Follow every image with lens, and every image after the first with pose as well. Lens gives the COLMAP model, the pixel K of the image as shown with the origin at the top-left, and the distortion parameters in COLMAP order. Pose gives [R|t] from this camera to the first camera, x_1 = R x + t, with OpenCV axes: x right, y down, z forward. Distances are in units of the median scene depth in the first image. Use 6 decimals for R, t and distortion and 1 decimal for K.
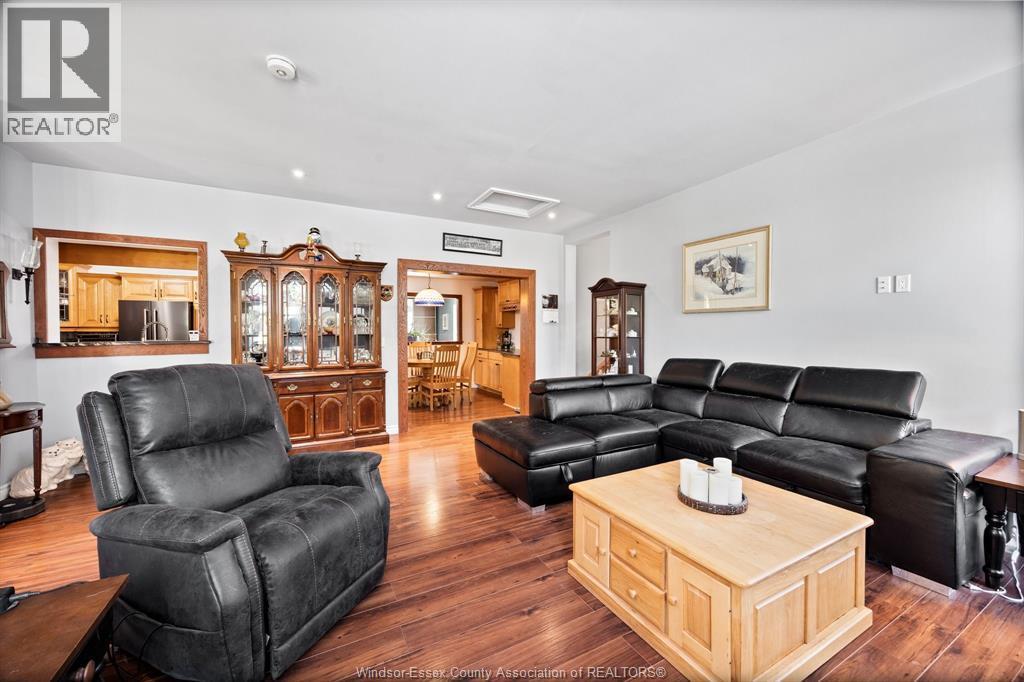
lens RADIAL K [[391.7, 0, 510.0], [0, 391.7, 335.5], [0, 0, 1]] dist [0.001005, -0.000552]
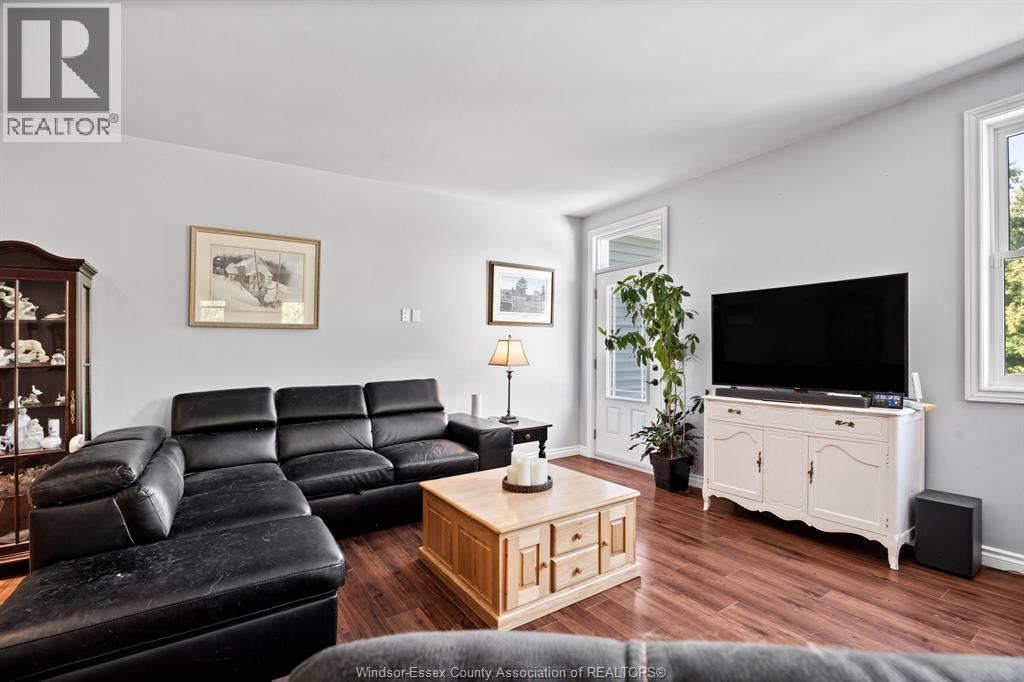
lens RADIAL K [[463.9, 0, 513.9], [0, 463.9, 347.9], [0, 0, 1]] dist [-0.005723, -0.000687]
pose [[-0.111911, -0.002704, 0.993715, -0.477227], [0.016246, 0.999858, 0.004551, -0.014865], [-0.993585, 0.016653, -0.111851, 0.600765]]
